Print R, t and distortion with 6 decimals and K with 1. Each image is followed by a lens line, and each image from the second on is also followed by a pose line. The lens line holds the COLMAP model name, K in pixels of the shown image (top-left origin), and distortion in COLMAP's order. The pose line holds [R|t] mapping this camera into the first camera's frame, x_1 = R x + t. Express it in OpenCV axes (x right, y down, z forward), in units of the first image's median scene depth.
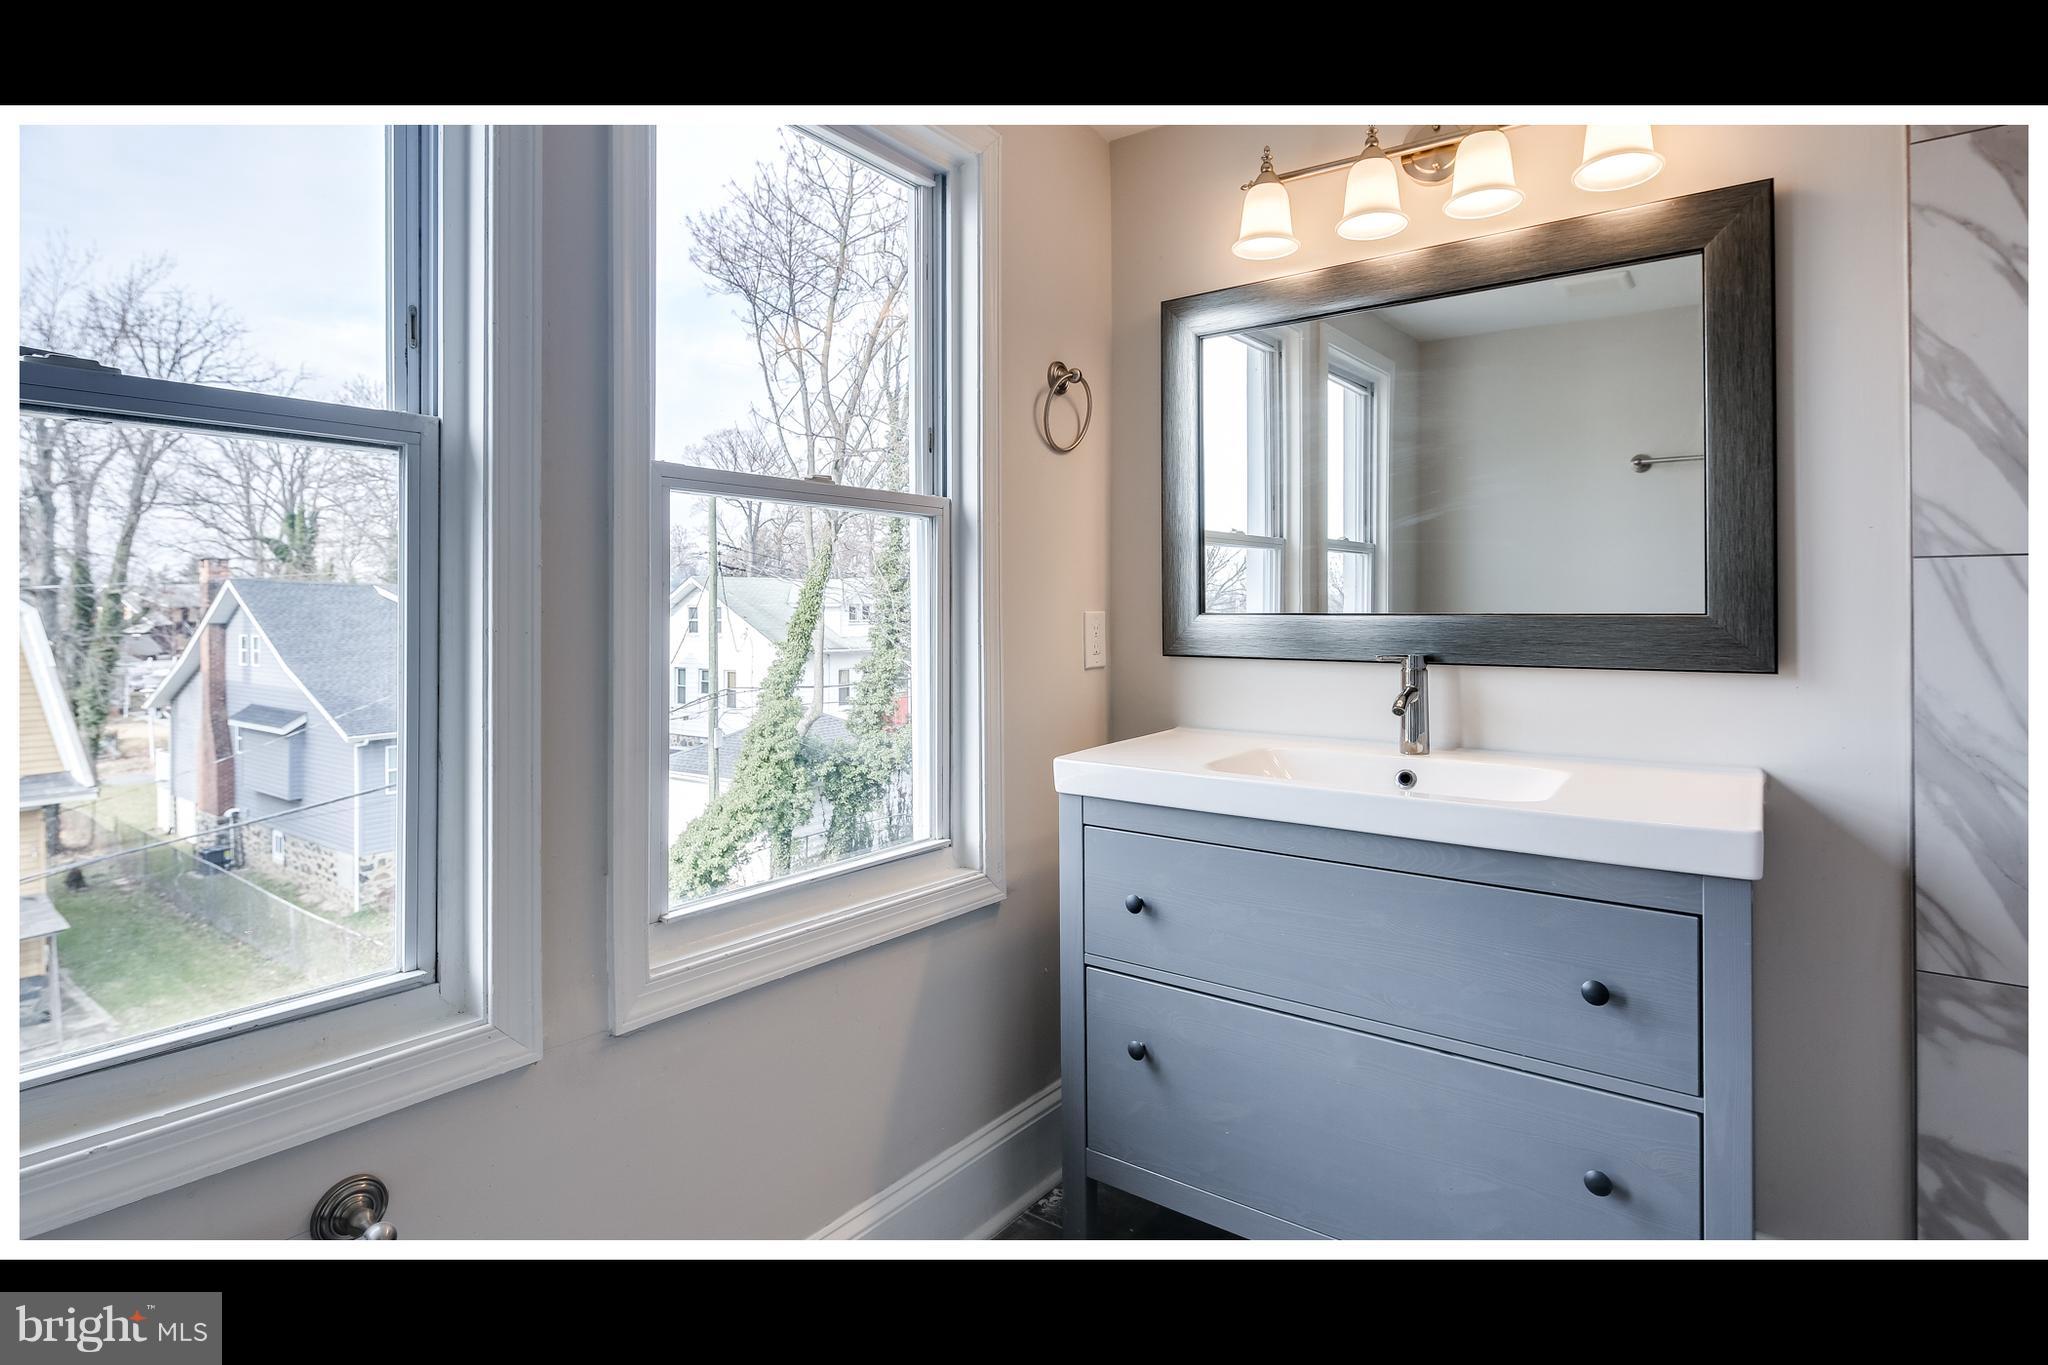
lens RADIAL K [[1017.4, 0, 998.9], [0, 1017.4, 612.1], [0, 0, 1]] dist [0.013194, -0.004189]
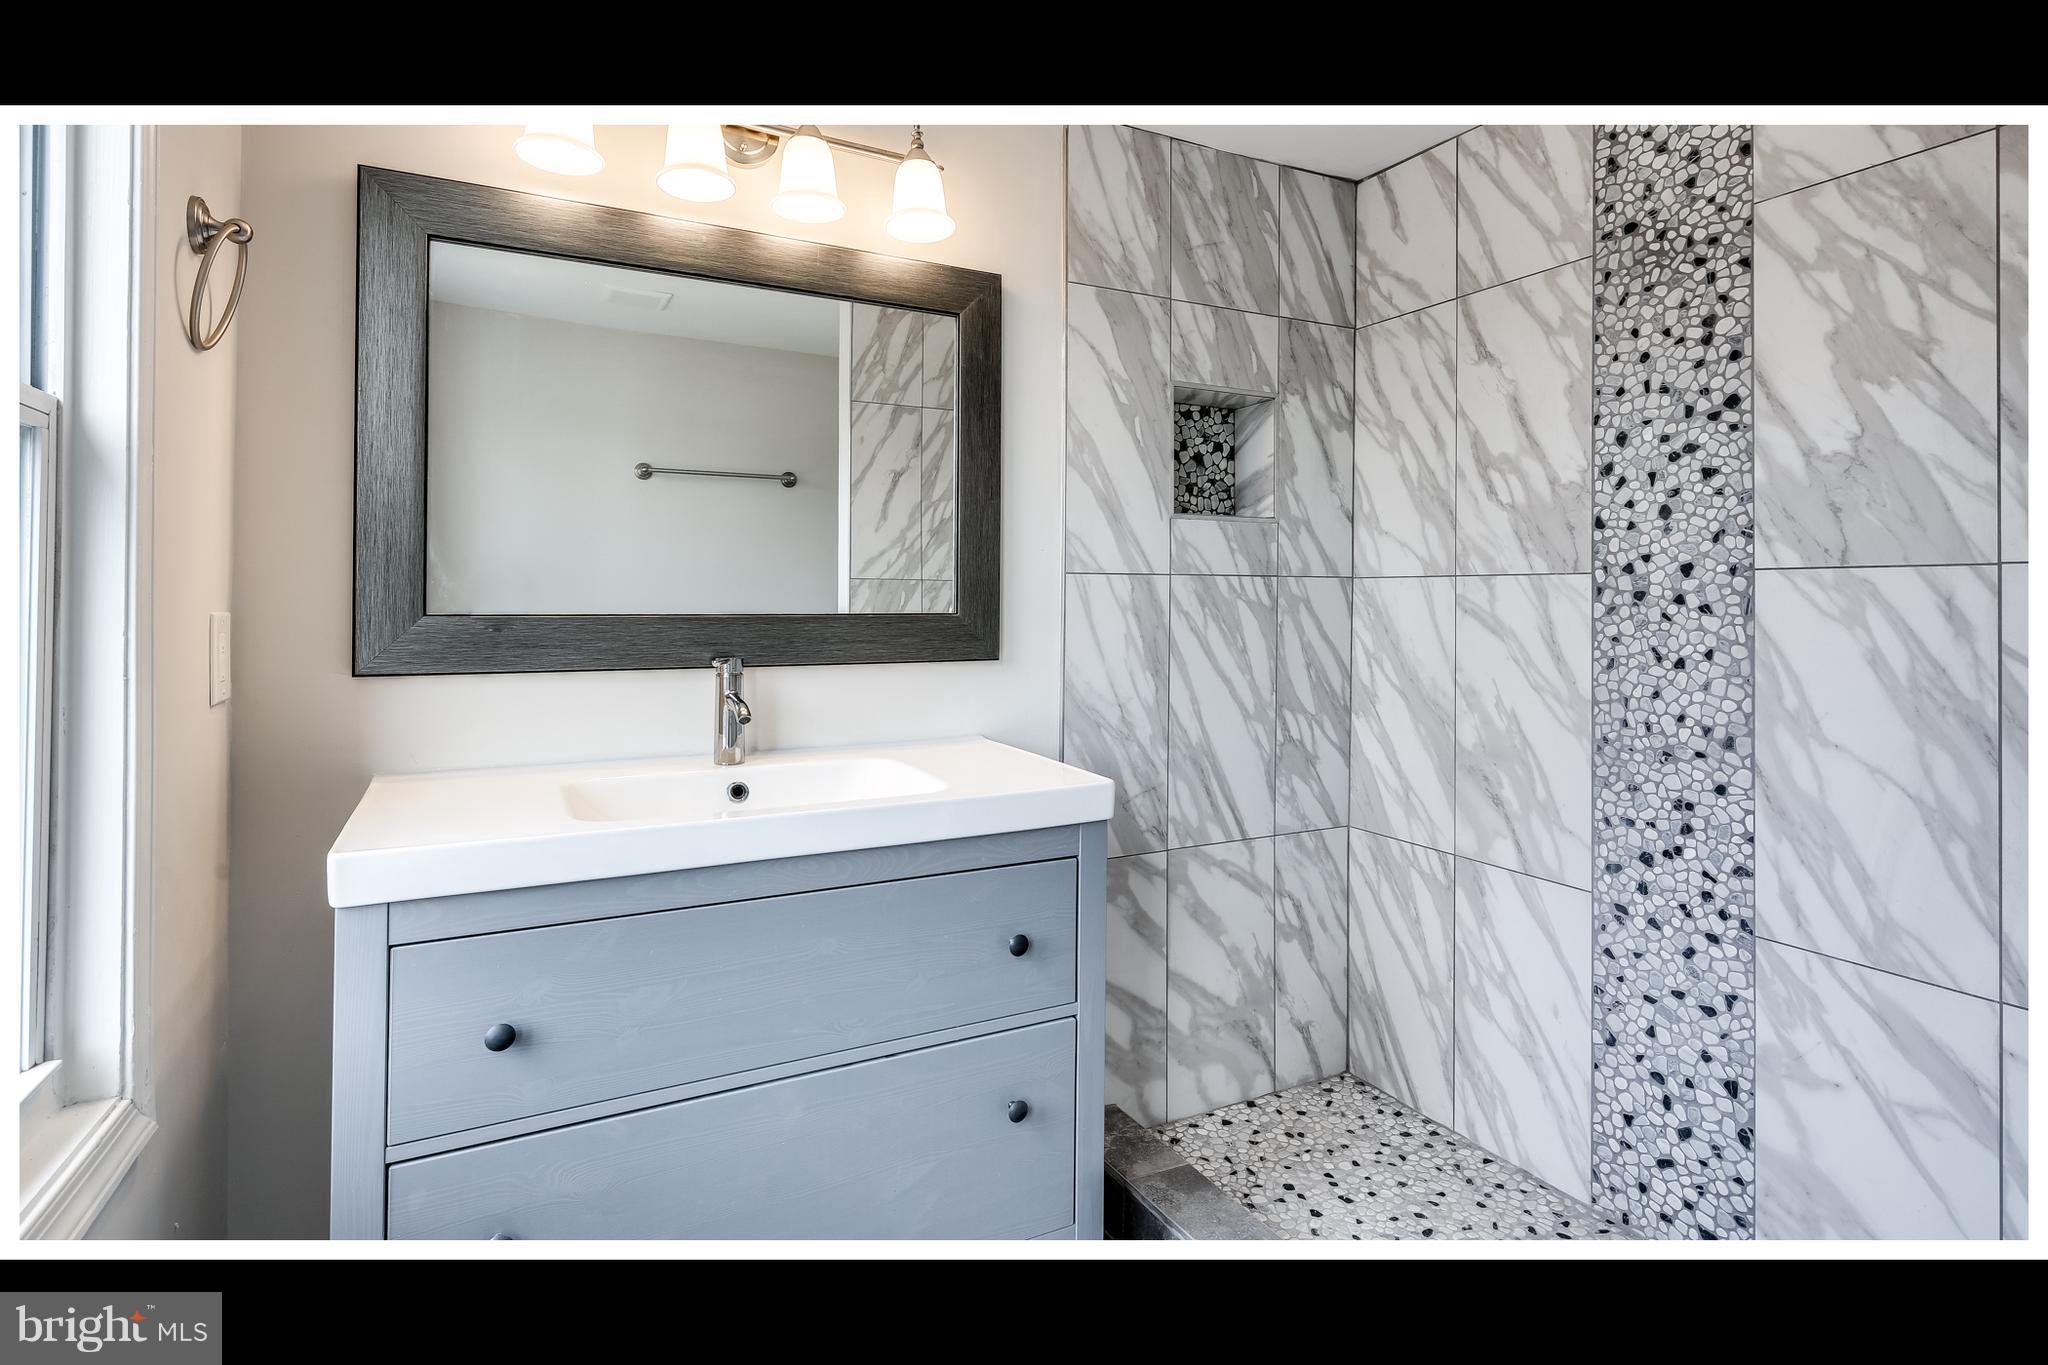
lens RADIAL K [[1017.4, 0, 1021.6], [0, 1017.4, 593.3], [0, 0, 1]] dist [0.013194, -0.004189]
pose [[0.434496, 0.012306, 0.900590, -0.364632], [-0.000174, 0.999908, -0.013579, -0.005789], [-0.900674, 0.005744, 0.434458, 0.403344]]
